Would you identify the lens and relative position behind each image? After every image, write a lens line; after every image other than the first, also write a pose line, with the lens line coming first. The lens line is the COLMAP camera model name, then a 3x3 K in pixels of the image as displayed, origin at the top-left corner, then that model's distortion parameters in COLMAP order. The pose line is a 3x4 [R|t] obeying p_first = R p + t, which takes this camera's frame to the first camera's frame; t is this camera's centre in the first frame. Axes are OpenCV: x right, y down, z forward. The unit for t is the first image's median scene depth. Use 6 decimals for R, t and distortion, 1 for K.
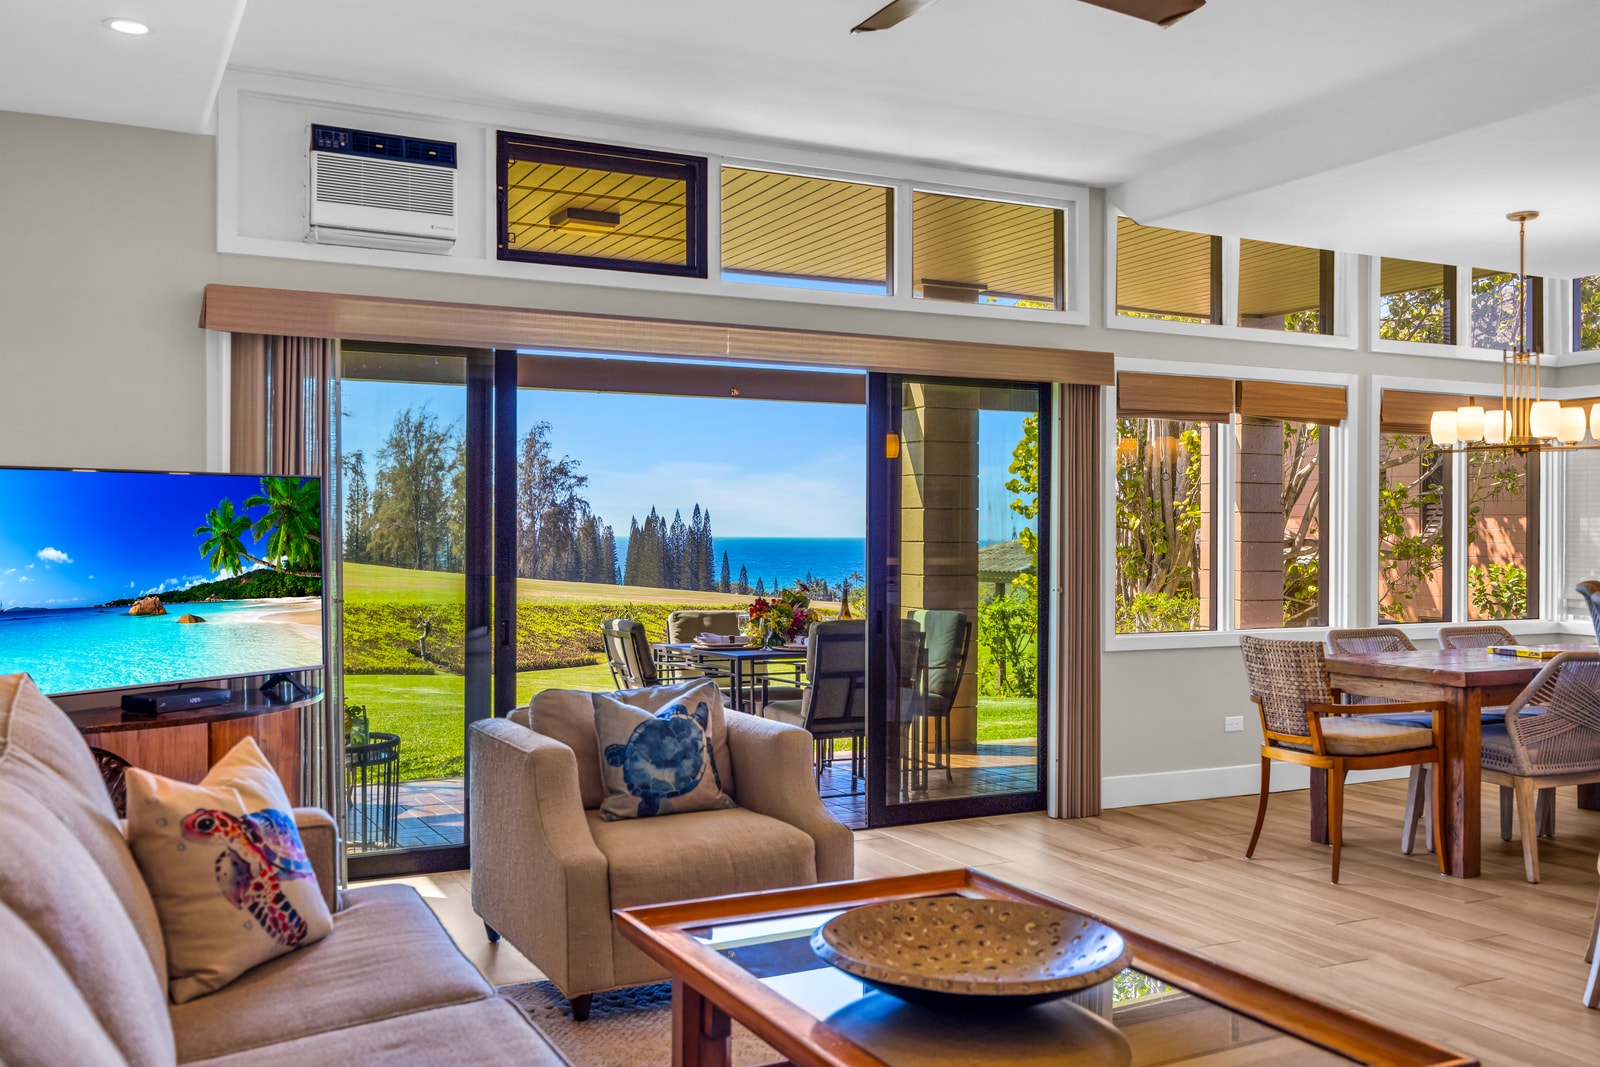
lens RADIAL K [[1423.5, 0, 805.5], [0, 1423.5, 530.4], [0, 0, 1]] dist [-0.014607, -0.007257]
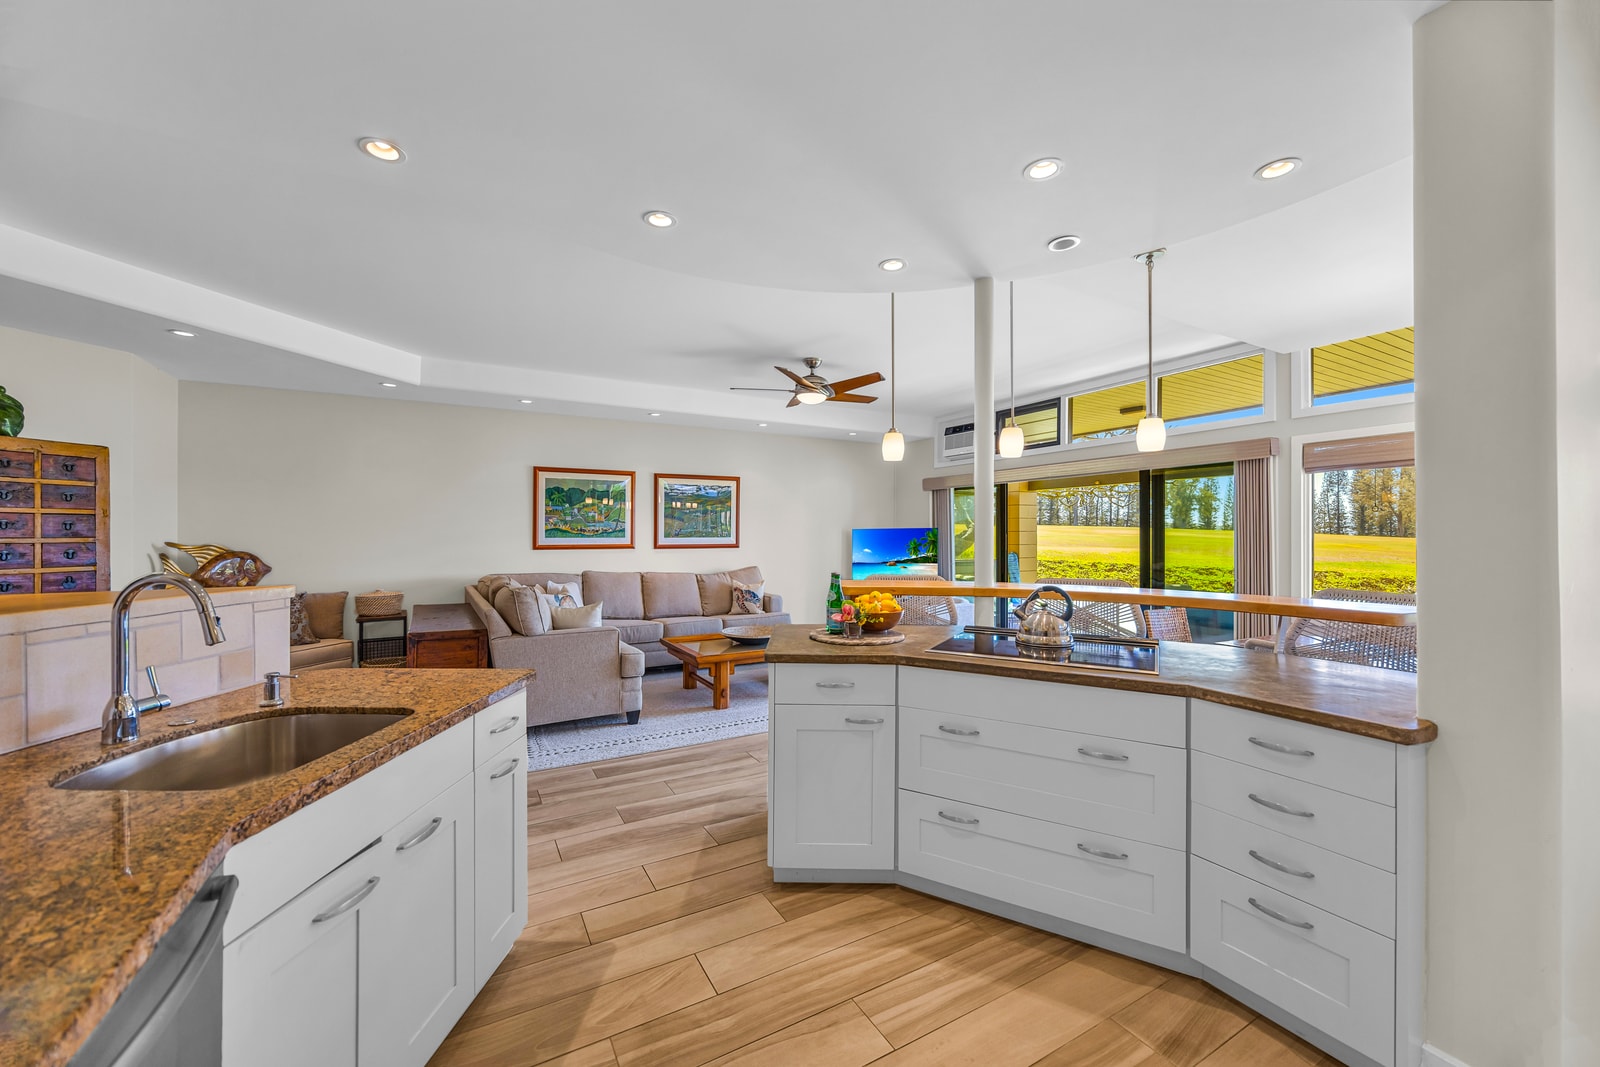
lens RADIAL K [[614.3, 0, 796.8], [0, 614.3, 528.7], [0, 0, 1]] dist [-0.001159, -0.000018]
pose [[0.050172, -0.017173, -0.998593, 0.875641], [0.000009, 0.999852, -0.017194, -0.007561], [0.998741, 0.000853, 0.050164, 0.419345]]
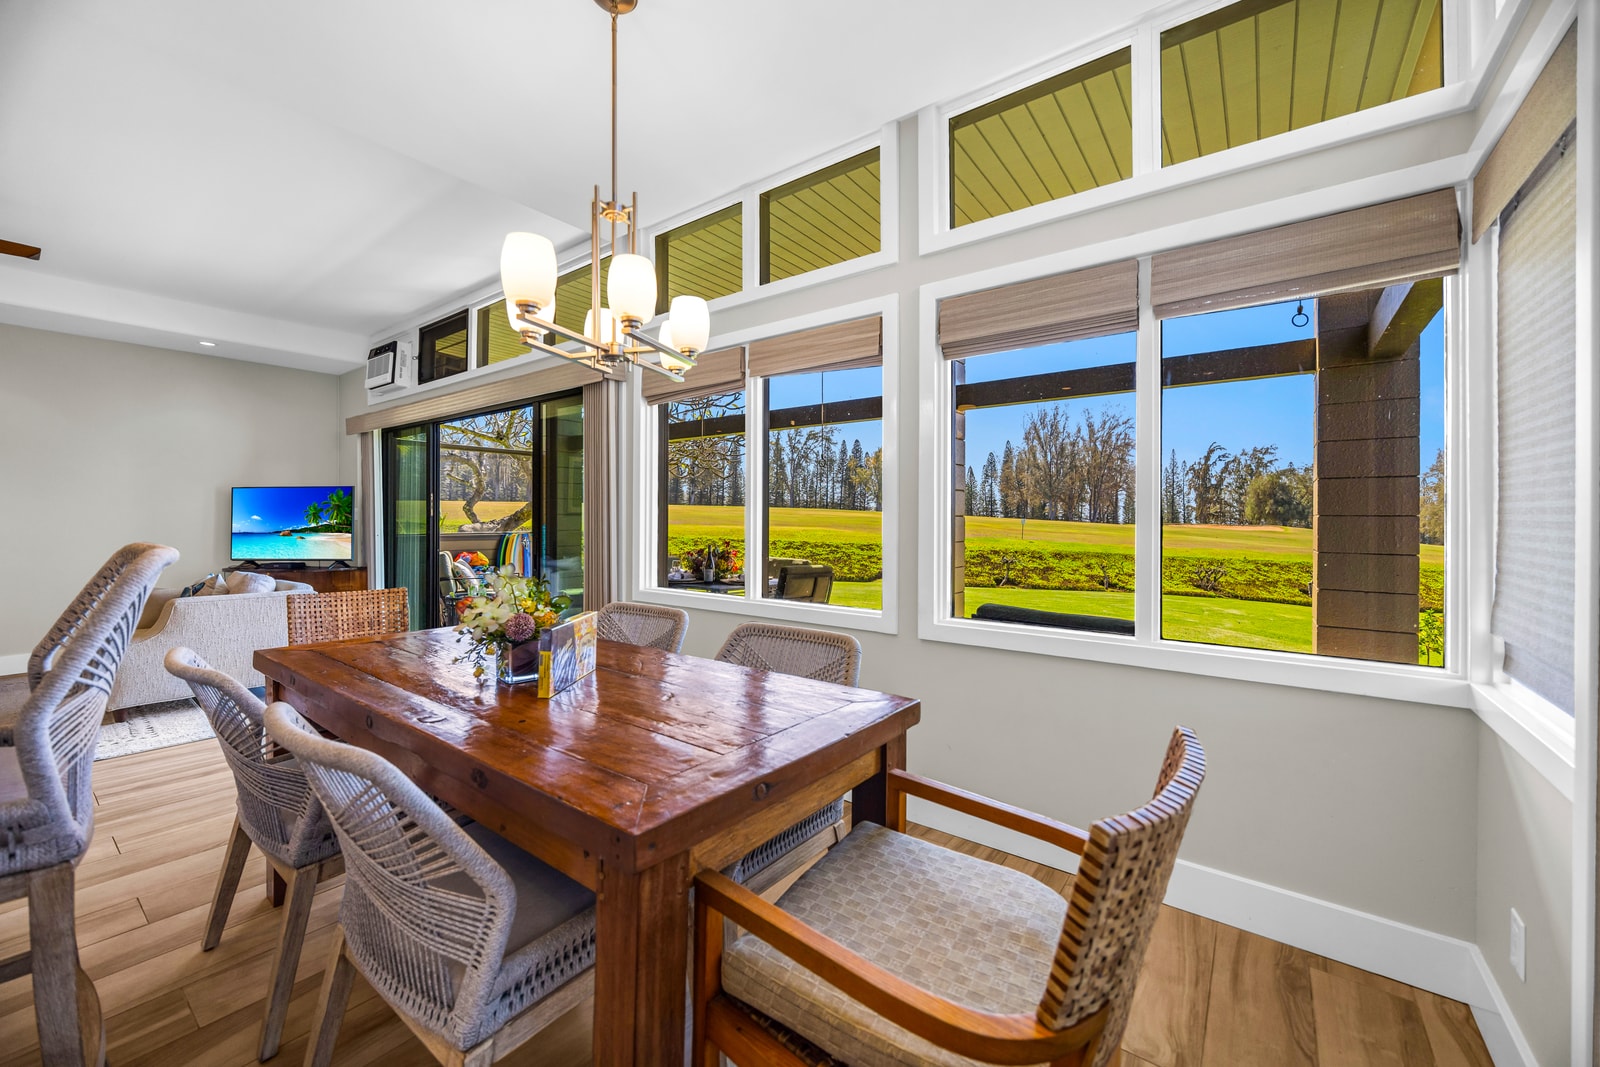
lens RADIAL K [[622.6, 0, 799.2], [0, 622.6, 519.6], [0, 0, 1]] dist [-0.000186, 0.000089]
pose [[0.450591, -0.001852, -0.892729, 0.762421], [-0.000927, 0.999996, -0.002542, 0.018910], [0.892730, 0.001973, 0.450587, 0.902909]]
